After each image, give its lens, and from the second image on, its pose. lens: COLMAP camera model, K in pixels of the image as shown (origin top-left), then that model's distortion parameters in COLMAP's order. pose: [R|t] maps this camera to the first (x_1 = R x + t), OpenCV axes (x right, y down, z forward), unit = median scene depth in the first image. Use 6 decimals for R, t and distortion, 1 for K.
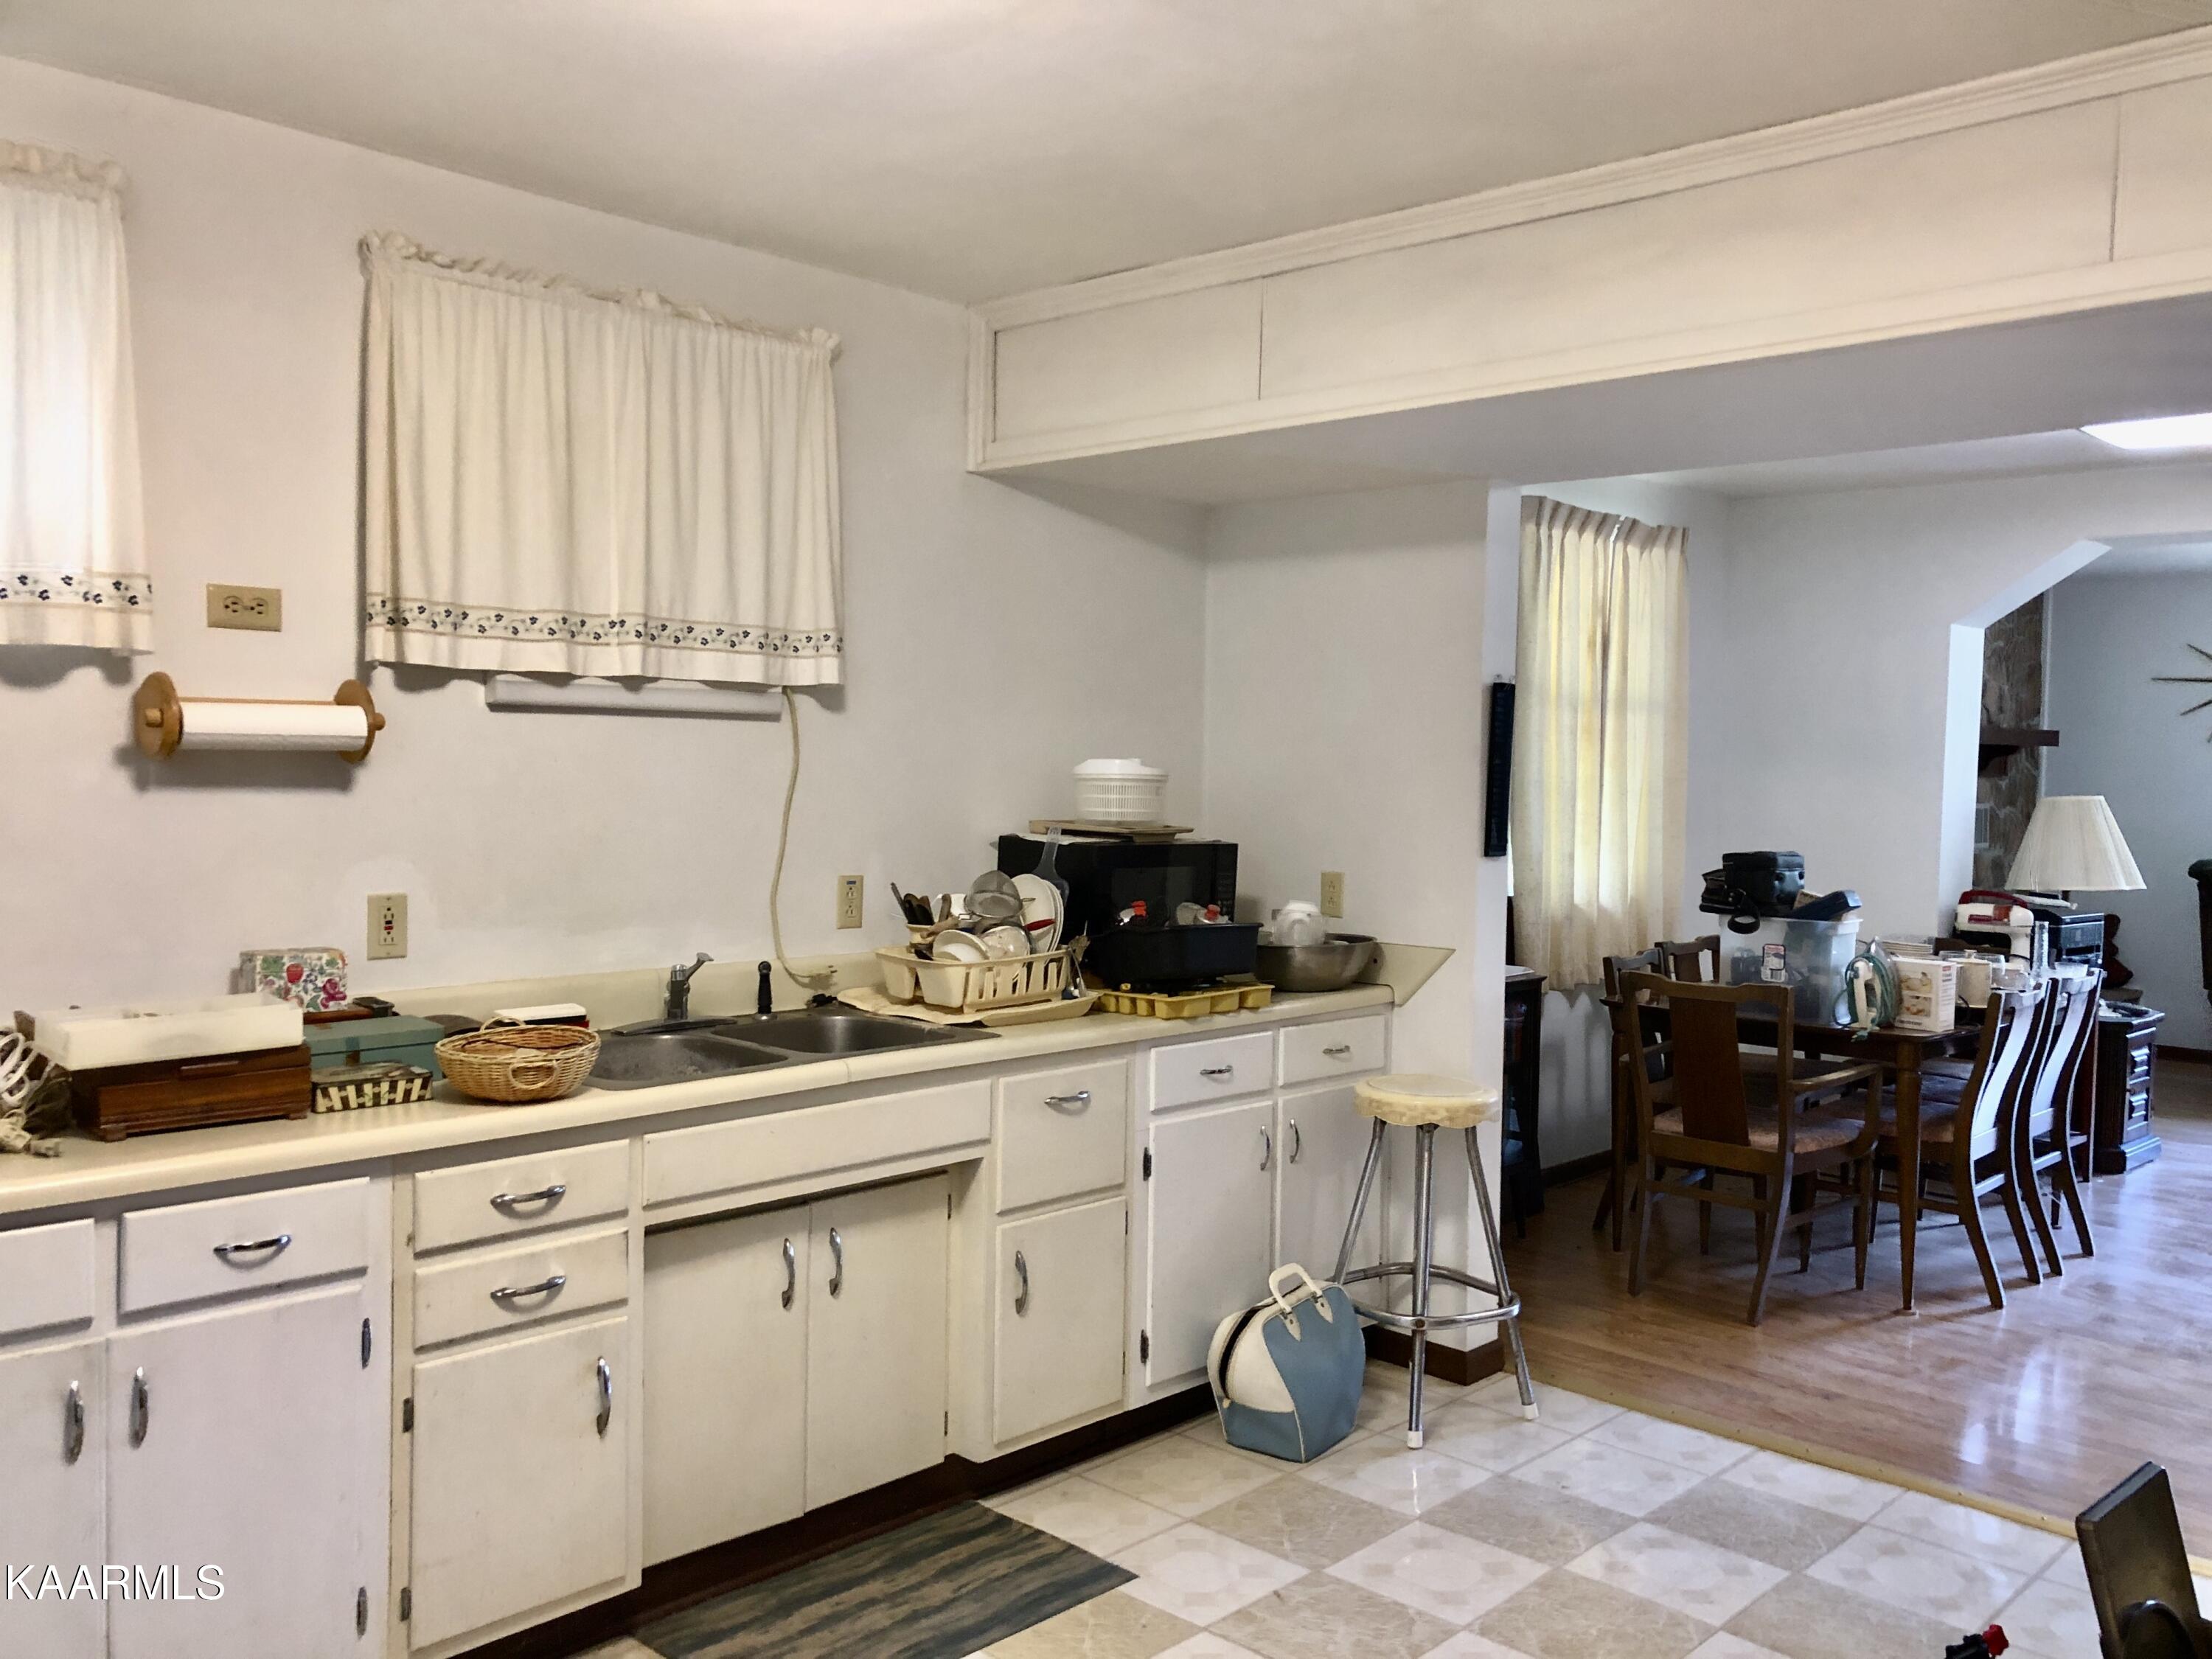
lens RADIAL K [[1784.5, 0, 1108.4], [0, 1784.5, 825.4], [0, 0, 1]] dist [0.022678, -0.002251]
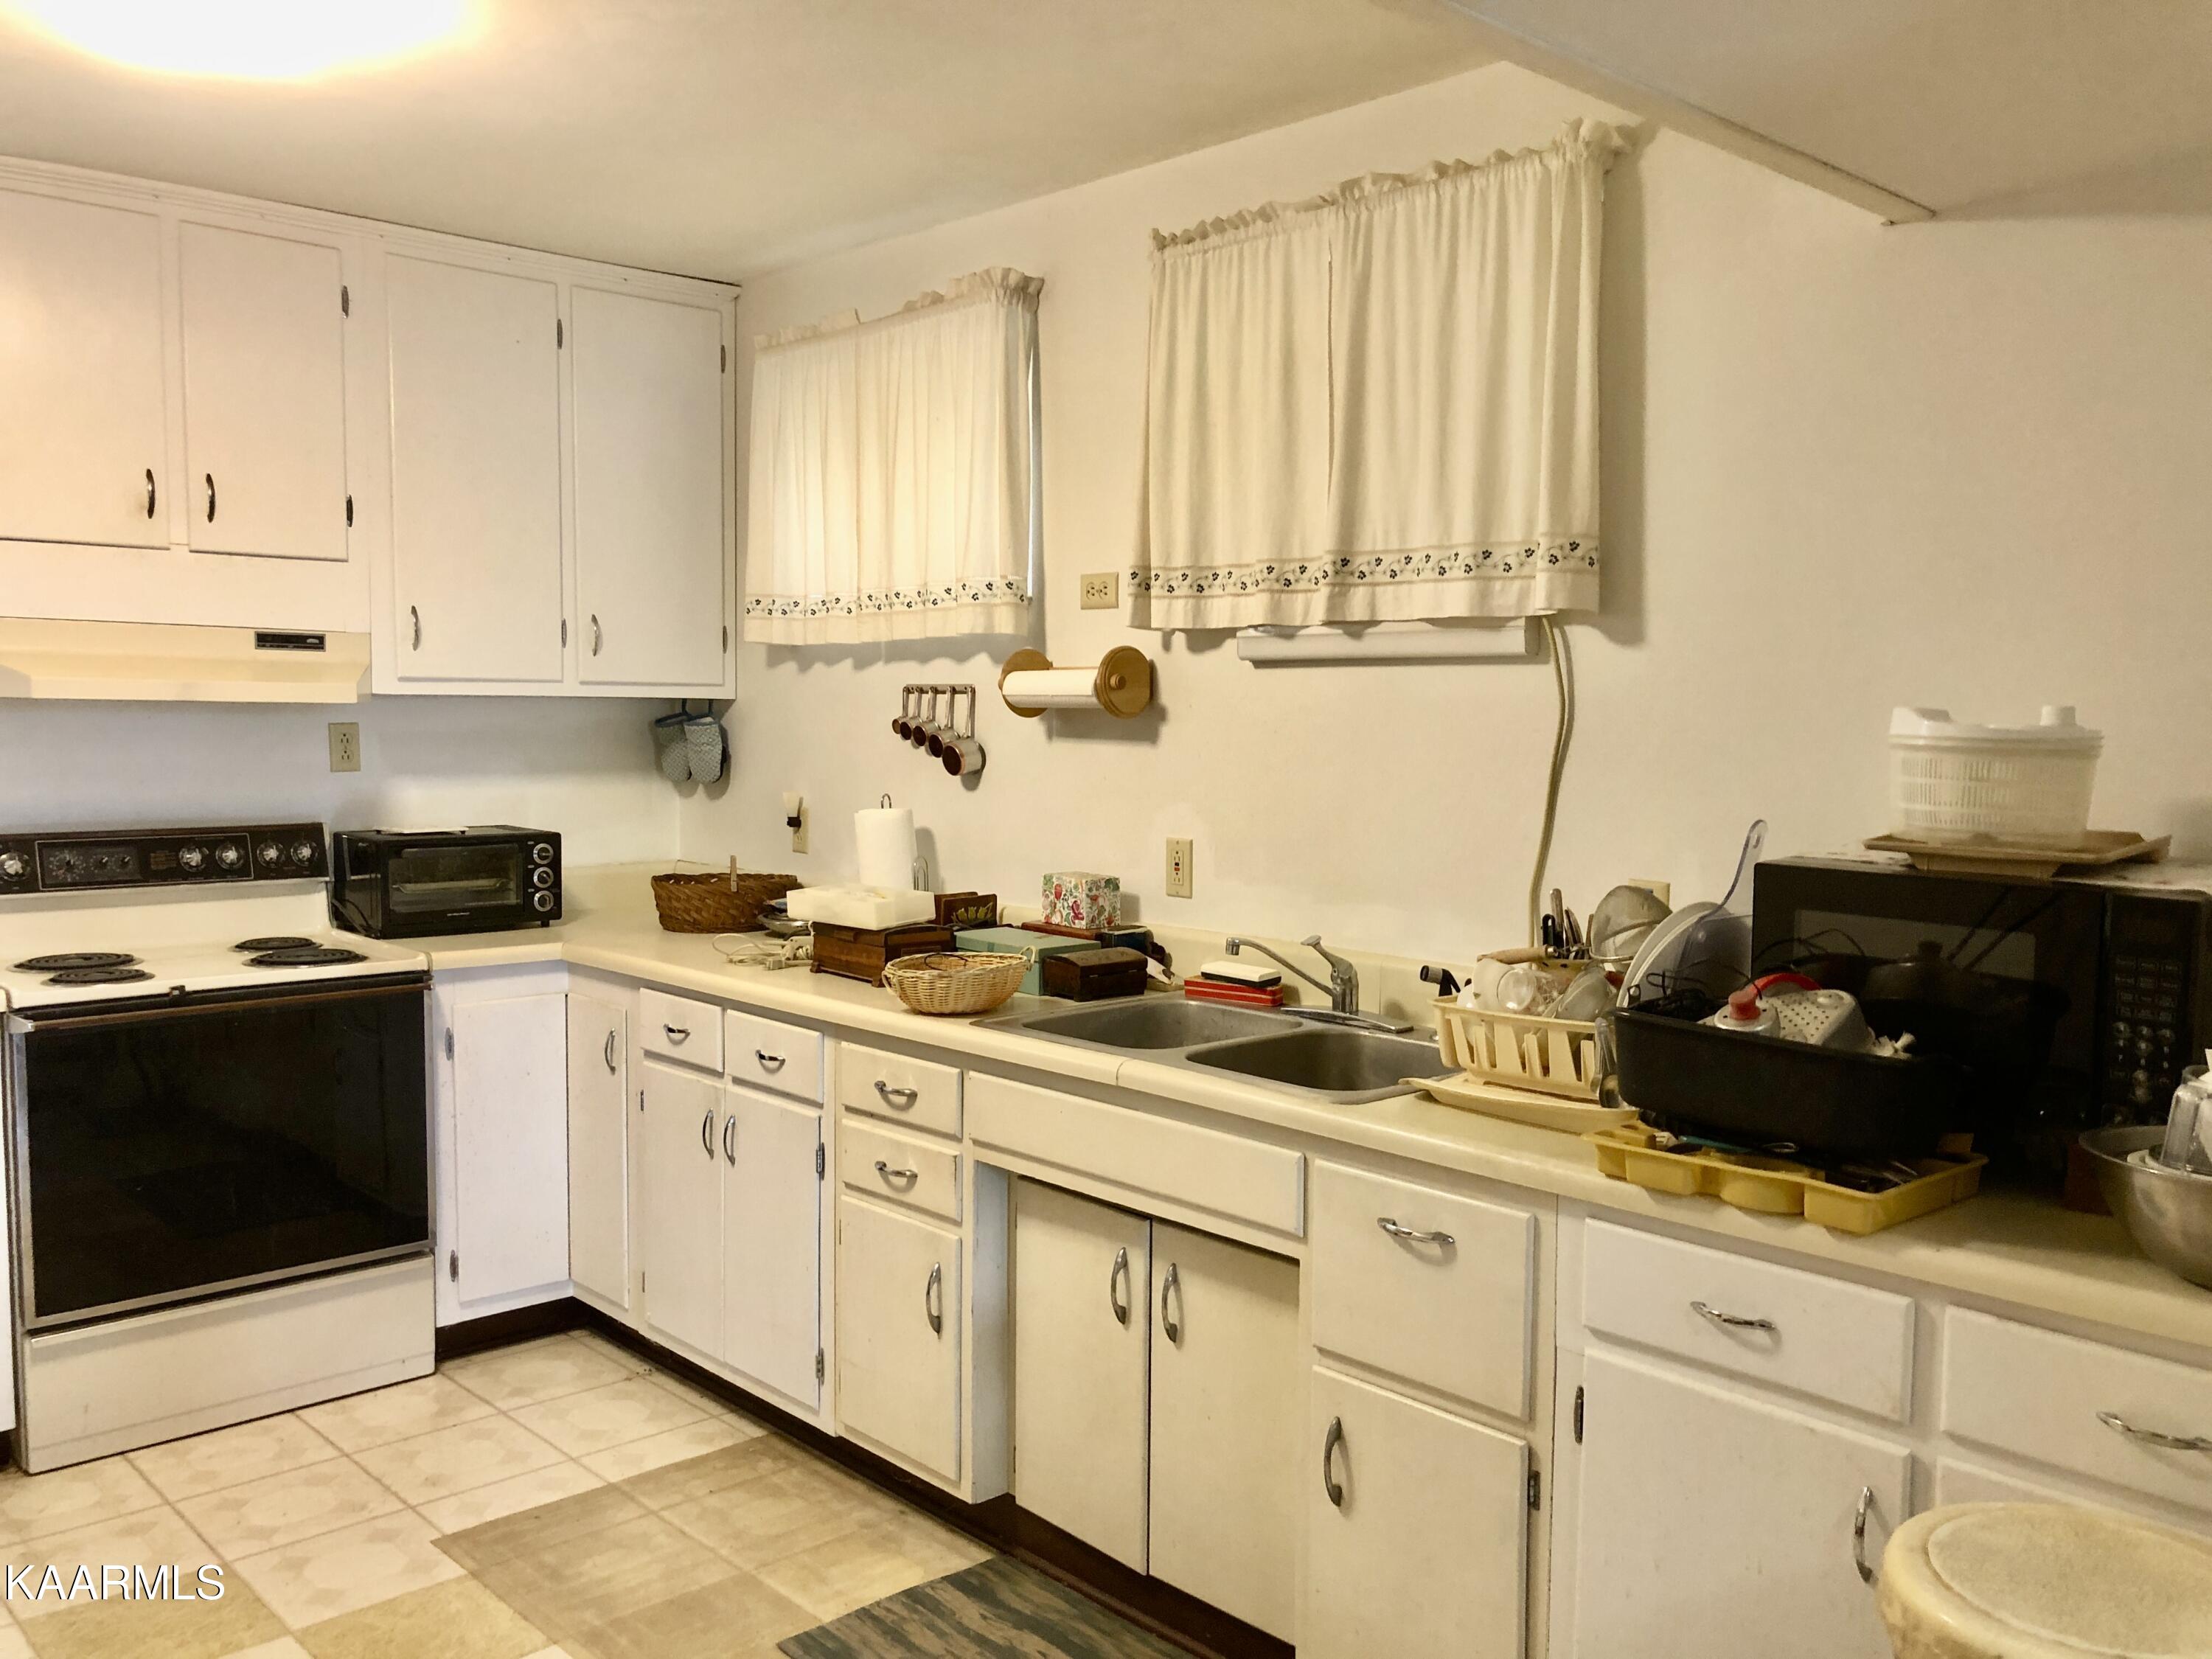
lens RADIAL K [[1795.5, 0, 1106.0], [0, 1795.5, 829.5], [0, 0, 1]] dist [0.070476, -0.079326]
pose [[-0.057027, 0.052406, -0.996996, 0.664511], [-0.043170, 0.997558, 0.054905, -0.024935], [0.997439, 0.046171, -0.054626, 0.969229]]
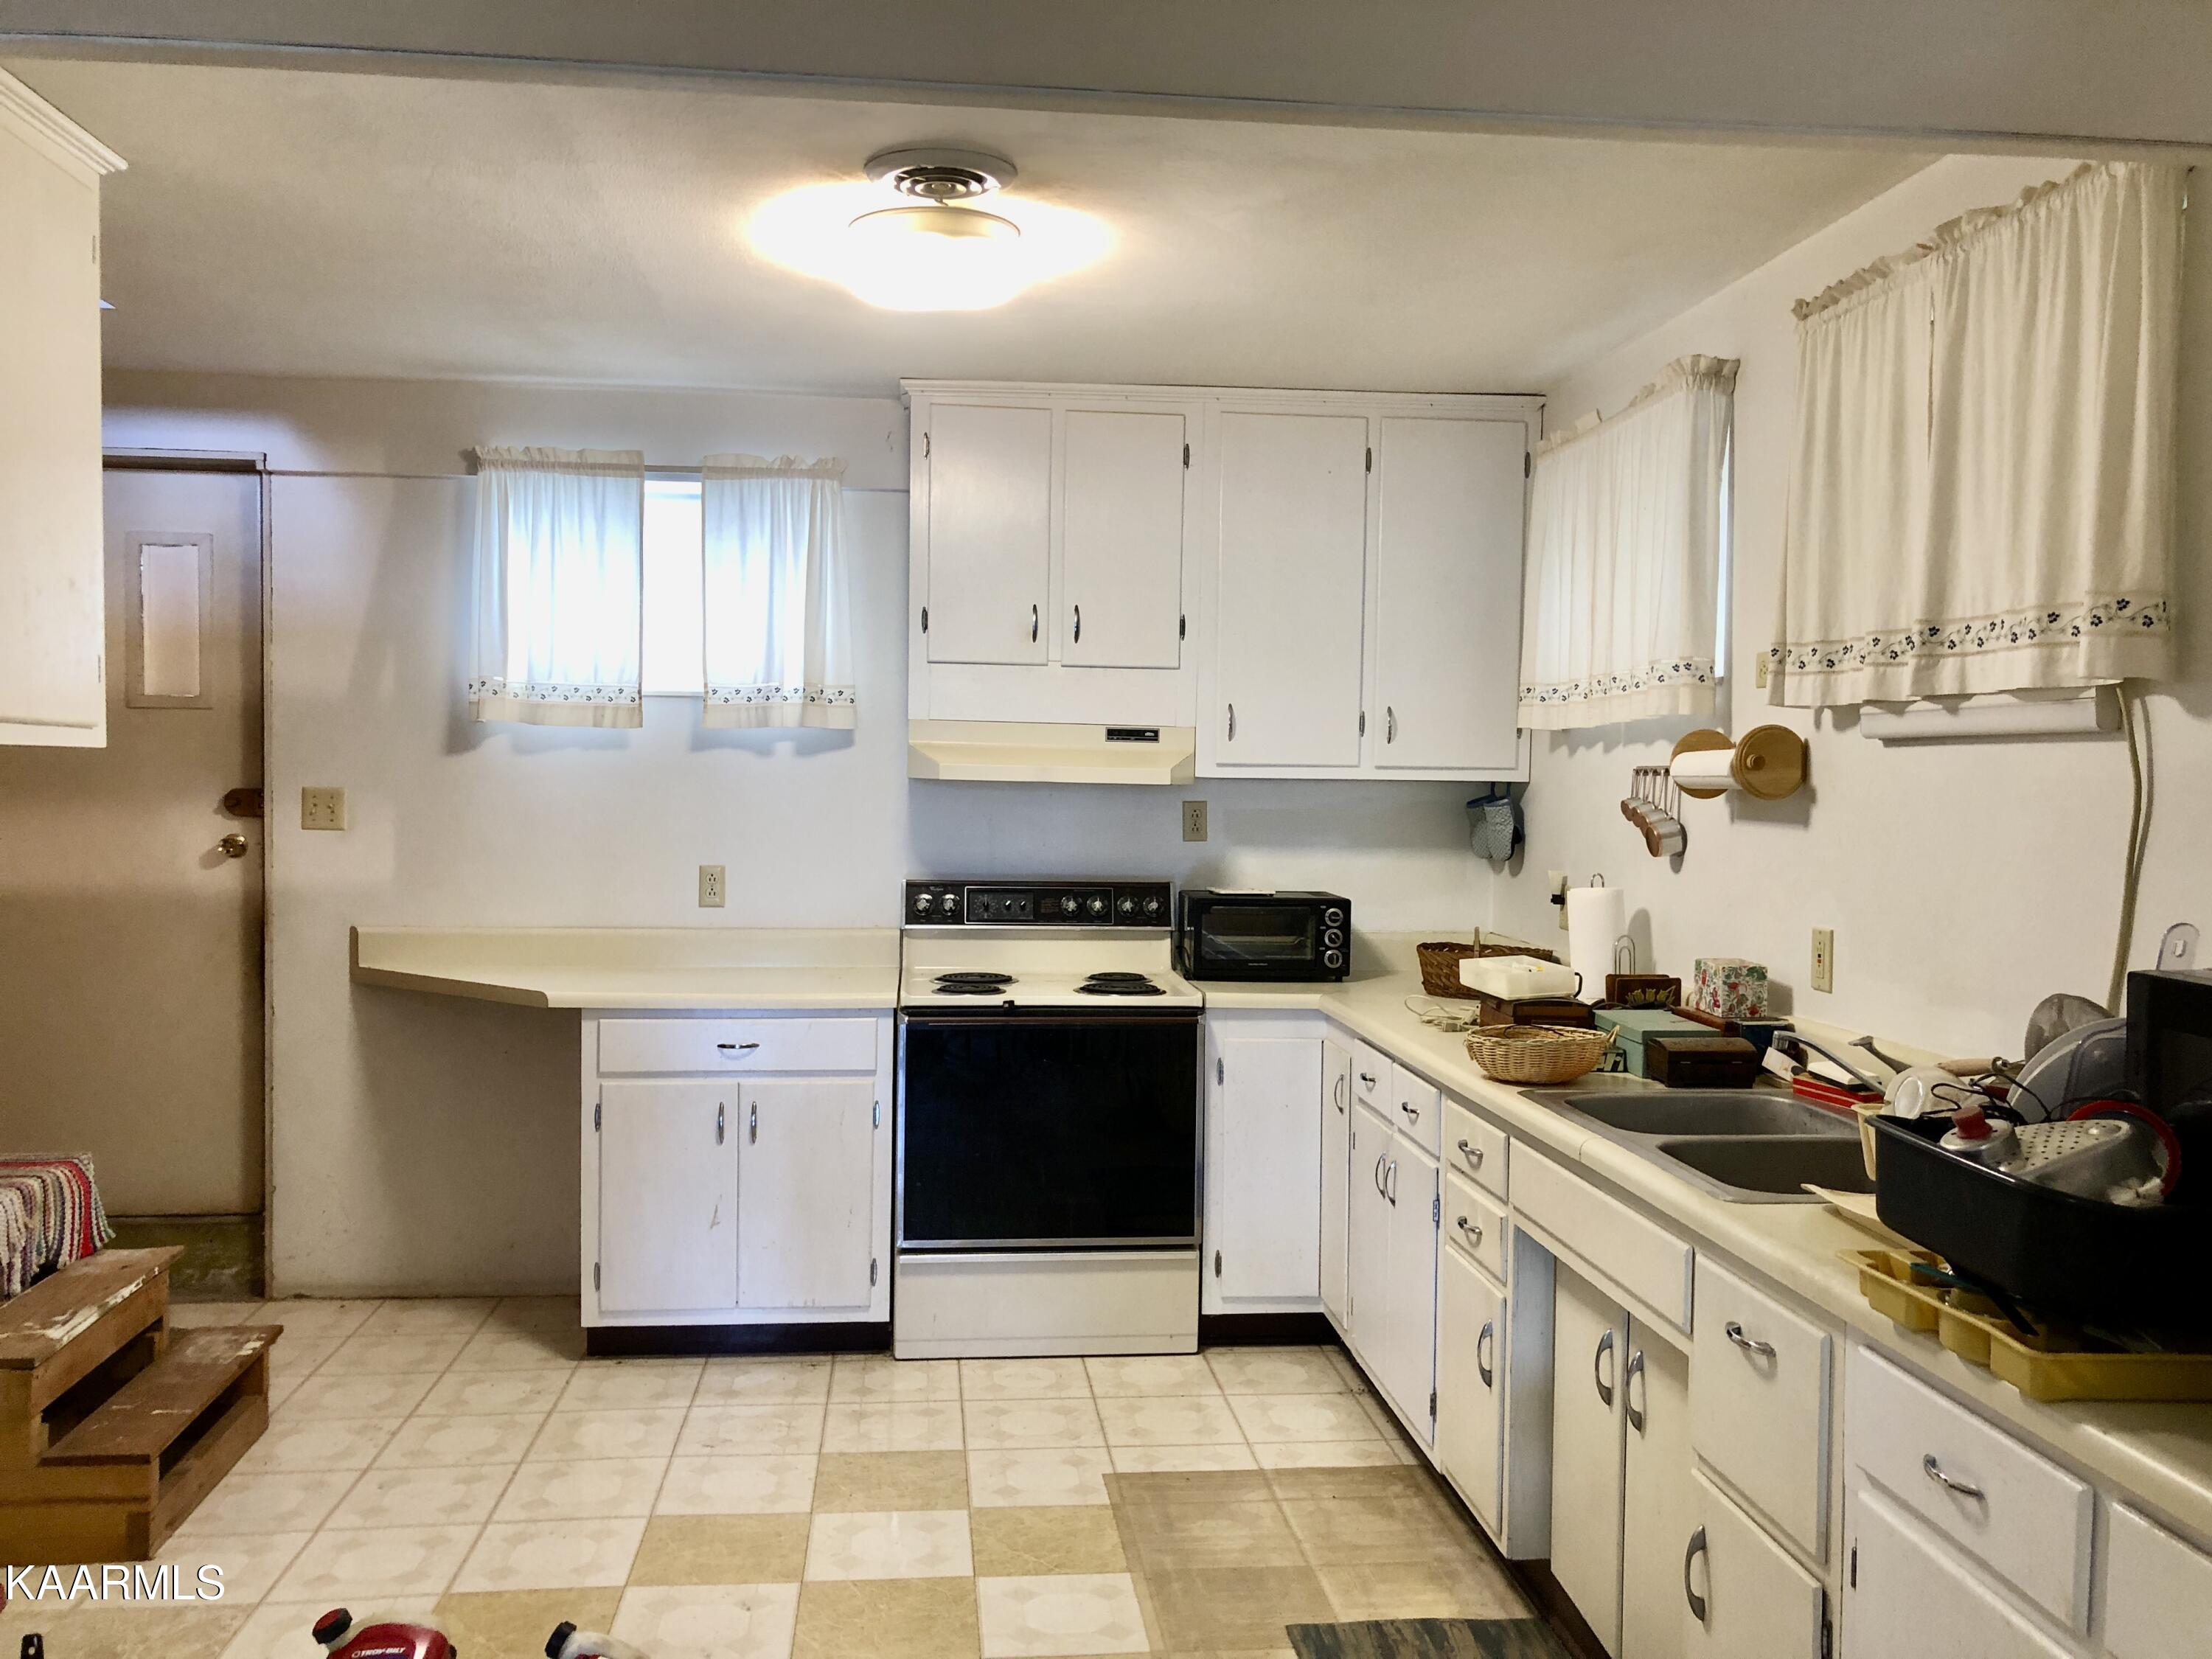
lens RADIAL K [[1784.5, 0, 1108.4], [0, 1784.5, 825.4], [0, 0, 1]] dist [0.022678, -0.002251]
pose [[-0.641818, -0.003612, -0.766848, 0.624712], [-0.048304, 0.998194, 0.035727, -0.036745], [0.765334, 0.059972, -0.640833, 1.282898]]
